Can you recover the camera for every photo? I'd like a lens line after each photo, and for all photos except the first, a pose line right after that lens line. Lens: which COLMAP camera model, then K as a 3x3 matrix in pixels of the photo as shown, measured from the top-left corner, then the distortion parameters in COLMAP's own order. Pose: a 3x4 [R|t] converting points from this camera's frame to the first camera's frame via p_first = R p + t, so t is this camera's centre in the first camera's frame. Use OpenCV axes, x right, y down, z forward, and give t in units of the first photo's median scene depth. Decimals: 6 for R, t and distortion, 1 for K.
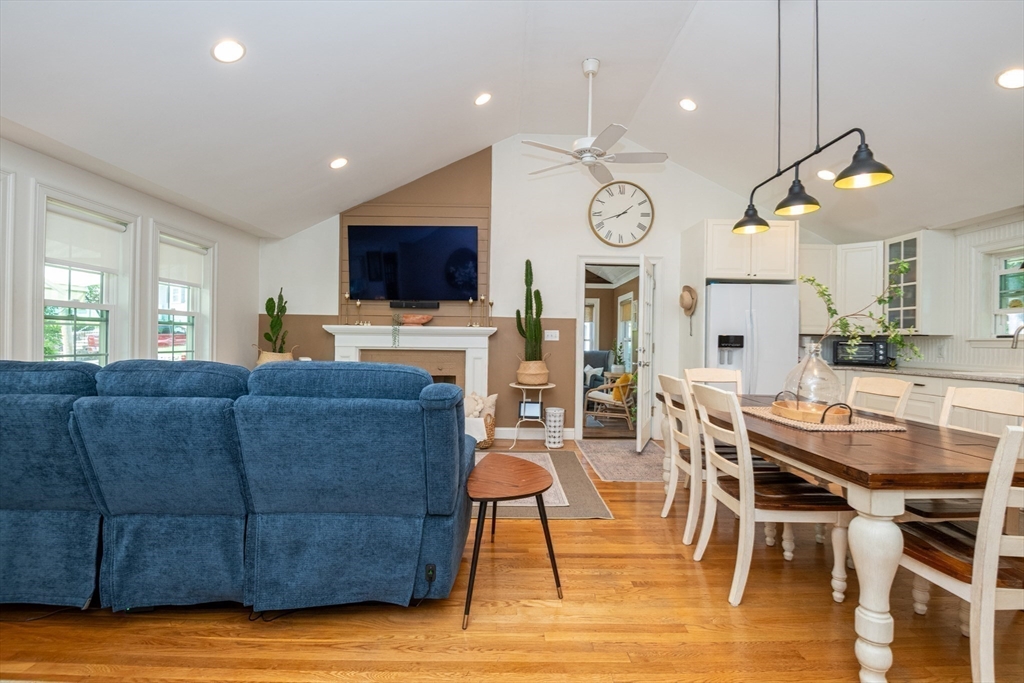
lens RADIAL K [[467.4, 0, 516.5], [0, 467.4, 339.4], [0, 0, 1]] dist [0.010860, -0.020680]
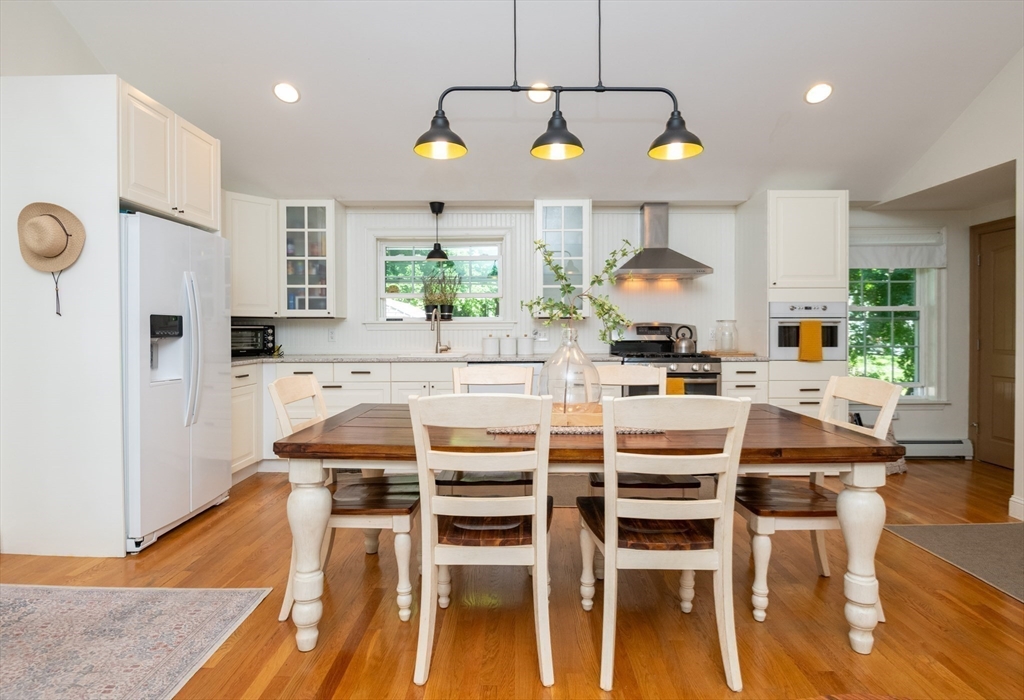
lens RADIAL K [[547.2, 0, 512.8], [0, 547.2, 338.5], [0, 0, 1]] dist [0.023733, -0.026728]
pose [[0.025965, -0.030580, 0.999195, -0.154706], [0.000522, 0.999532, 0.030577, -0.000883], [-0.999663, -0.000272, 0.025969, 0.543399]]
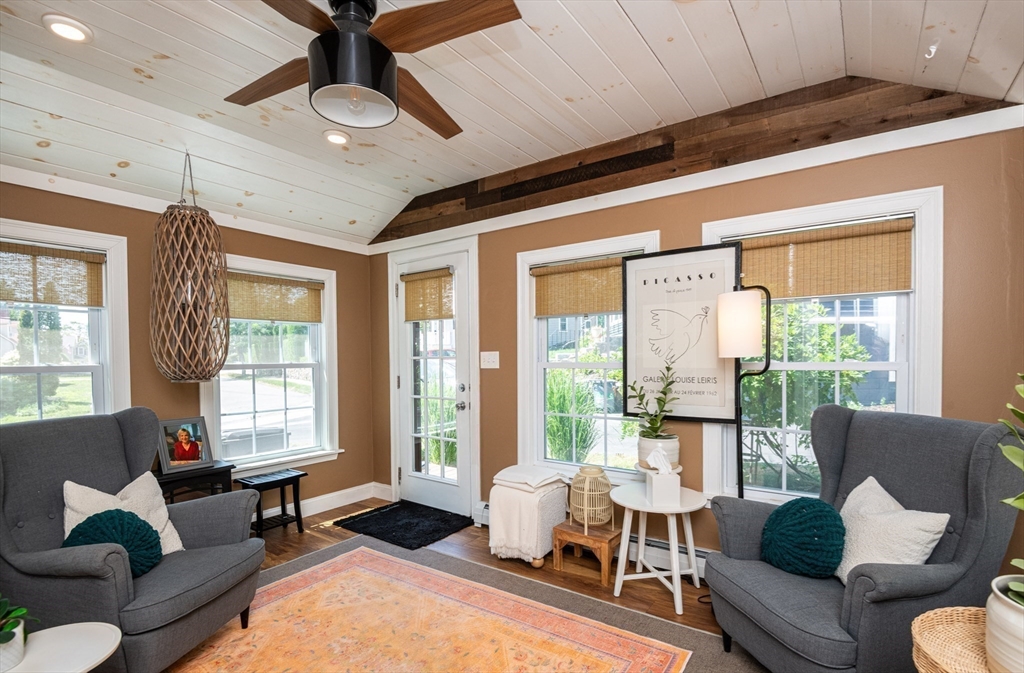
lens RADIAL K [[490.3, 0, 510.8], [0, 490.3, 366.8], [0, 0, 1]] dist [-0.023843, 0.000632]
pose [[0.799736, -0.012680, -0.600217, 0.255601], [0.024764, 0.999623, 0.011878, -0.010769], [0.599840, -0.024363, 0.799749, 1.176933]]
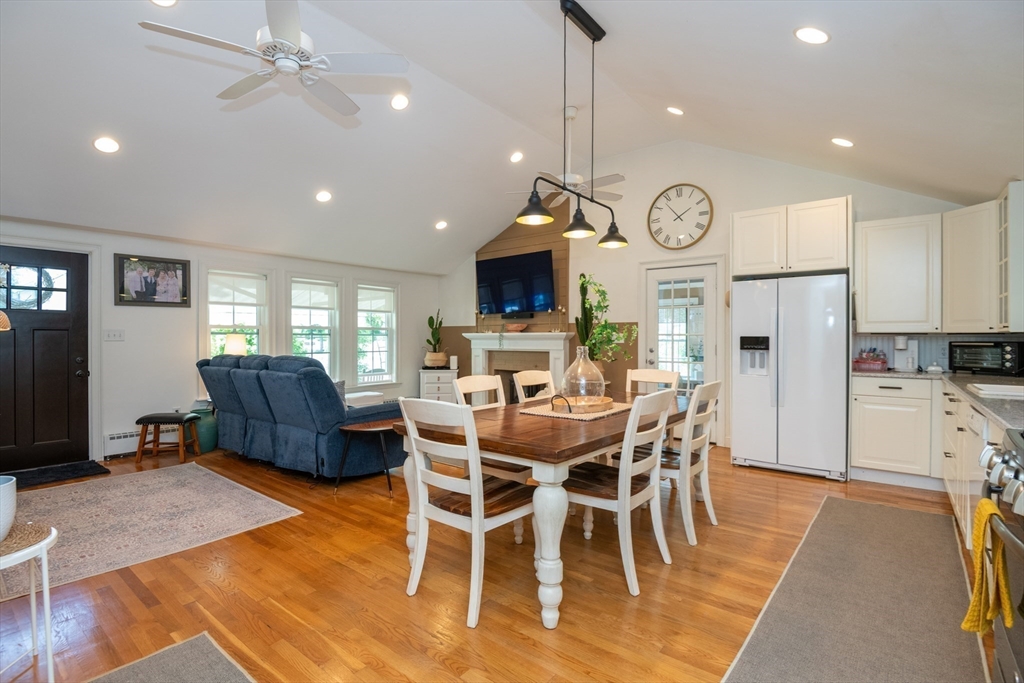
lens RADIAL K [[480.3, 0, 516.4], [0, 480.3, 338.0], [0, 0, 1]] dist [0.012045, -0.023720]
pose [[0.773450, -0.013496, -0.633714, 0.645921], [0.009907, 0.999909, -0.009203, -0.001414], [0.633780, 0.000840, 0.773513, -0.022373]]
